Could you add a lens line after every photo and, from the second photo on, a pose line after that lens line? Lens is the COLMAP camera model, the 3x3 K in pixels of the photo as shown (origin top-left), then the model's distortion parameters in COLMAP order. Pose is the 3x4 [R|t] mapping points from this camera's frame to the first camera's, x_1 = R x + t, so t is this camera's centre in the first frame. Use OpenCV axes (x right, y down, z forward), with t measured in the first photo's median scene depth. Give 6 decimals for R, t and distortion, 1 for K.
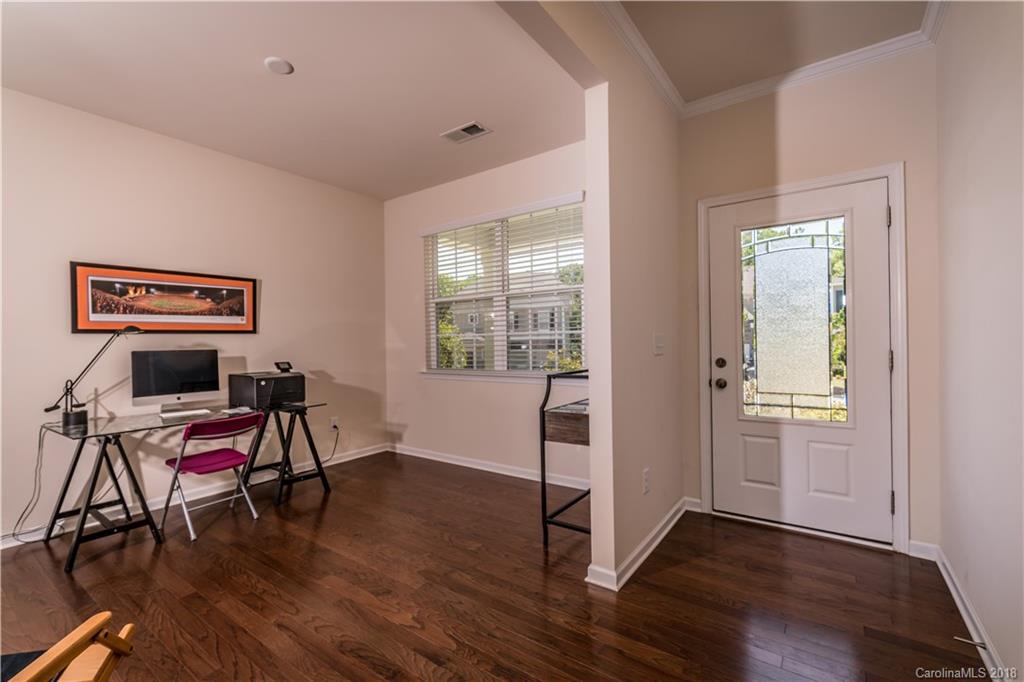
lens RADIAL K [[444.2, 0, 514.9], [0, 444.2, 341.6], [0, 0, 1]] dist [-0.002659, -0.000004]
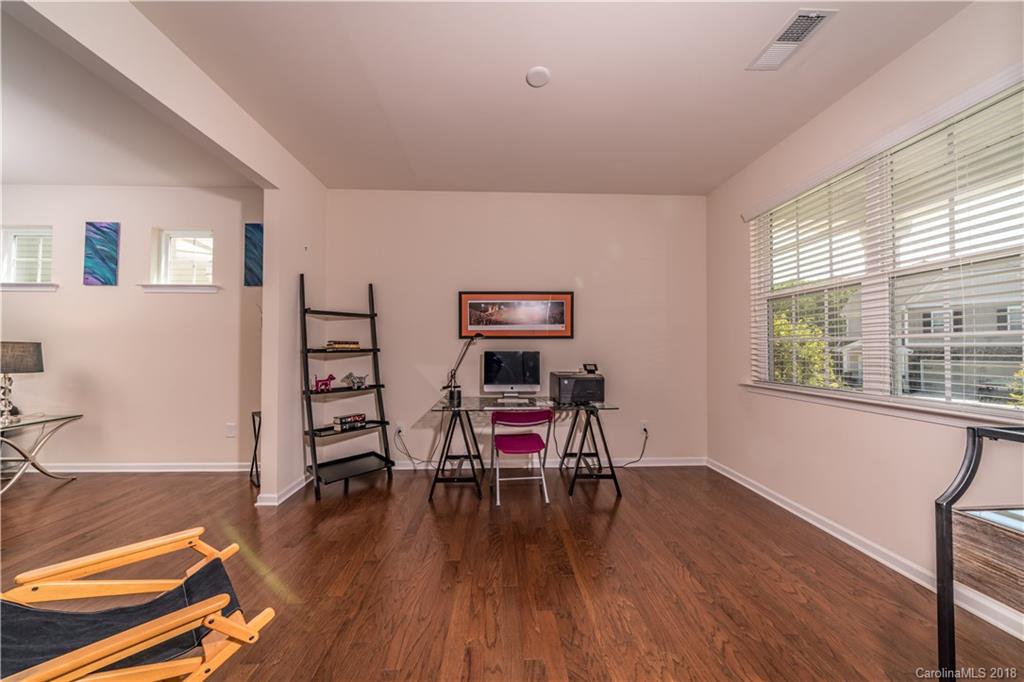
lens RADIAL K [[353.0, 0, 507.6], [0, 353.0, 345.2], [0, 0, 1]] dist [0.000917, -0.000657]
pose [[0.609634, 0.009198, -0.792630, 0.058344], [-0.010075, 0.999942, 0.003855, -0.002823], [0.792619, 0.005636, 0.609691, 0.355370]]
